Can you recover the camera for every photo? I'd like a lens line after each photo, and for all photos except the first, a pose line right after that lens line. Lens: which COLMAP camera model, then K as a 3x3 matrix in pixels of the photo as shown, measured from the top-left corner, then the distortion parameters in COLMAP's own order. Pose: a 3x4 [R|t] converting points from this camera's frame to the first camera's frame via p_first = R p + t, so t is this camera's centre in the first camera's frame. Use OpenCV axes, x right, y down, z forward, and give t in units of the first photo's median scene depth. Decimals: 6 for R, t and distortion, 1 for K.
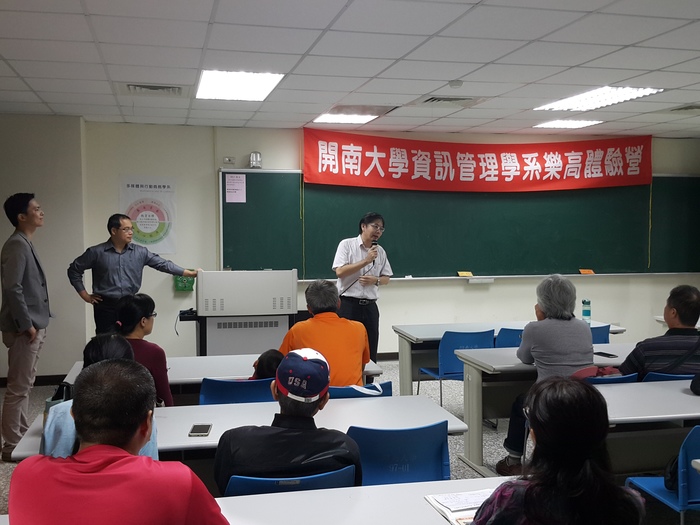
lens RADIAL K [[760.7, 0, 337.0], [0, 760.7, 270.8], [0, 0, 1]] dist [0.084949, 0.000000]
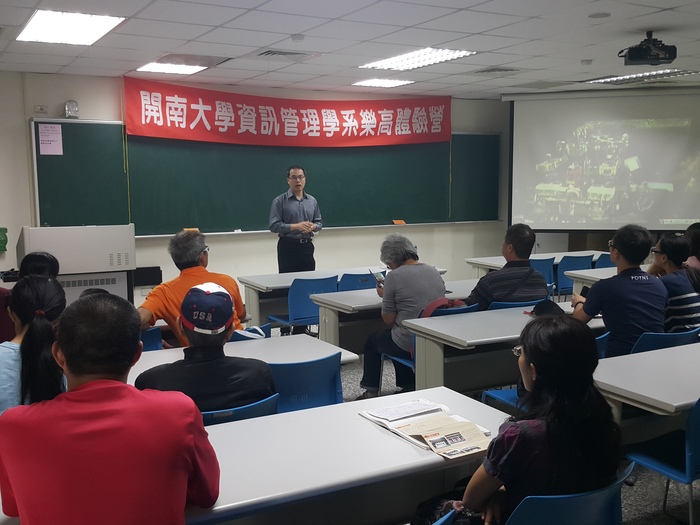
lens RADIAL K [[760.6, 0, 344.0], [0, 760.6, 264.0], [0, 0, 1]] dist [0.098256, 0.000000]
pose [[0.959073, -0.037912, 0.280611, -0.056807], [0.025558, 0.998542, 0.047553, 0.007756], [-0.282004, -0.038435, 0.958643, -0.011368]]
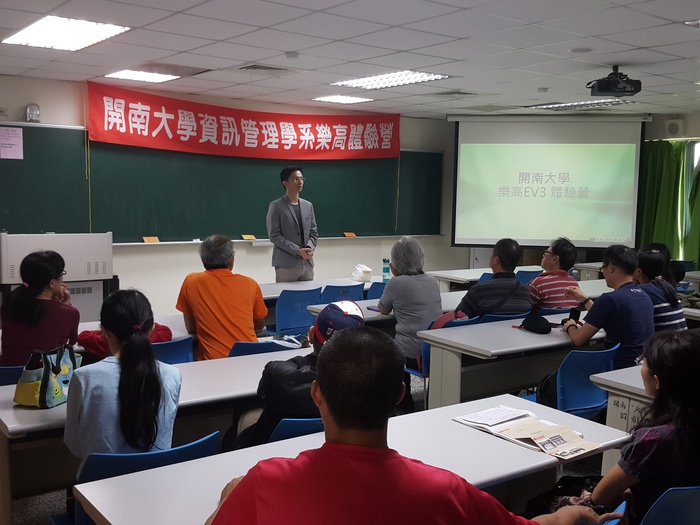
lens RADIAL K [[760.6, 0, 341.9], [0, 760.6, 267.2], [0, 0, 1]] dist [0.098256, 0.000000]
pose [[0.912426, -0.022199, 0.408639, -0.145108], [0.005886, 0.999136, 0.041133, 0.003168], [-0.409200, -0.035126, 0.911769, -0.000113]]
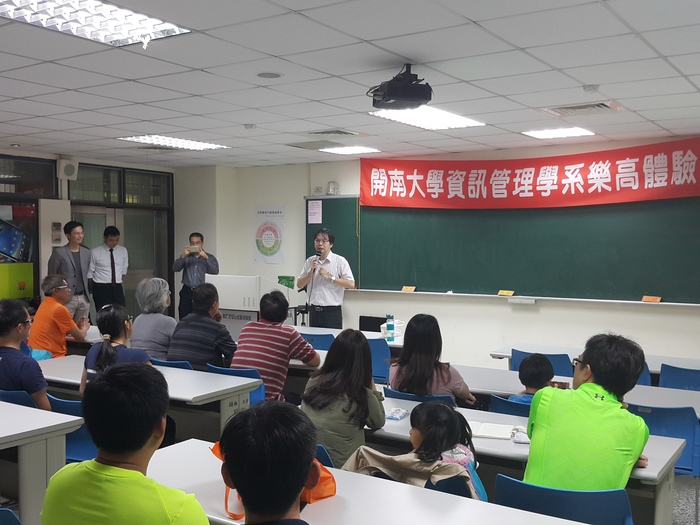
lens RADIAL K [[760.6, 0, 346.0], [0, 760.6, 275.2], [0, 0, 1]] dist [0.098256, 0.000000]
pose [[0.685629, 0.035710, -0.727075, 0.760936], [-0.049468, 0.998773, 0.002406, -0.010667], [0.726268, 0.034317, 0.686554, 0.184144]]
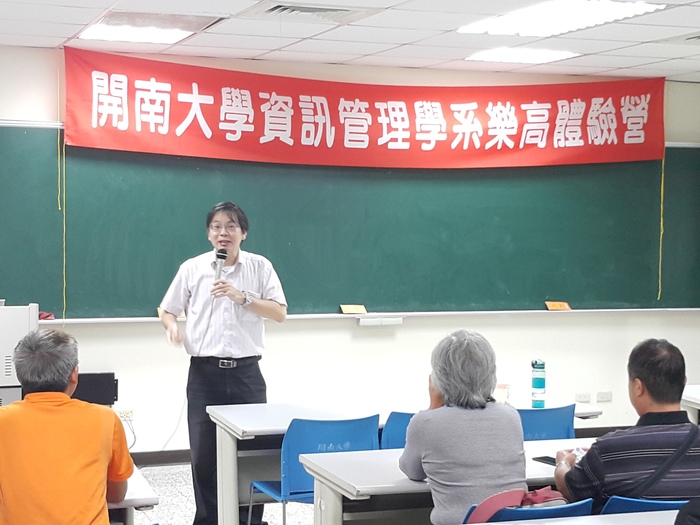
lens RADIAL K [[1312.3, 0, 333.8], [0, 1312.3, 272.2], [0, 0, 1]] dist [0.105736, 0.000000]
pose [[0.993231, 0.008596, 0.115837, 0.039578], [-0.007251, 0.999901, -0.012028, -0.011963], [-0.115928, 0.011107, 0.993195, 0.016725]]
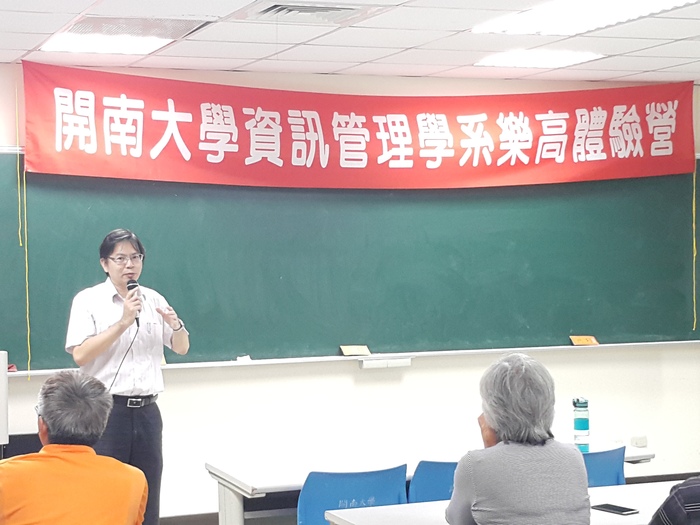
lens RADIAL K [[1481.0, 0, 334.6], [0, 1481.0, 268.0], [0, 0, 1]] dist [0.112550, 0.000000]
pose [[0.989599, -0.015197, 0.143048, 0.015106], [0.022025, 0.998686, -0.046272, -0.005237], [-0.142156, 0.048942, 0.988634, 0.025147]]
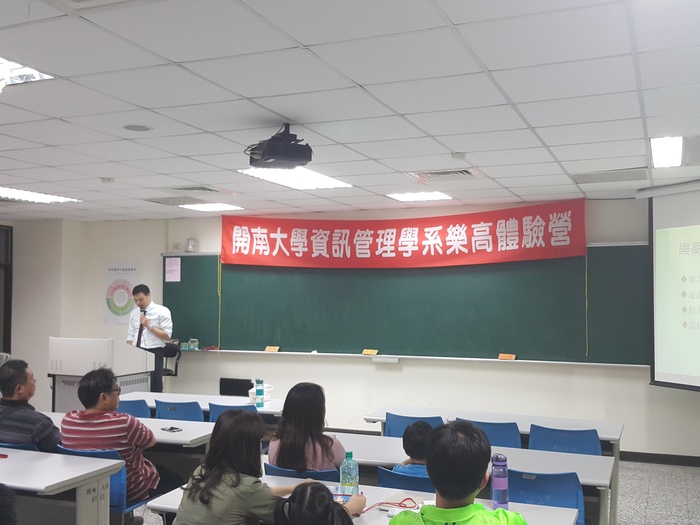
lens RADIAL K [[760.6, 0, 340.8], [0, 760.6, 272.4], [0, 0, 1]] dist [0.098256, 0.000000]
pose [[0.809740, -0.015581, -0.586583, 0.732727], [-0.040603, 0.995764, -0.082500, -0.015951], [0.585383, 0.090620, 0.805676, 0.189104]]
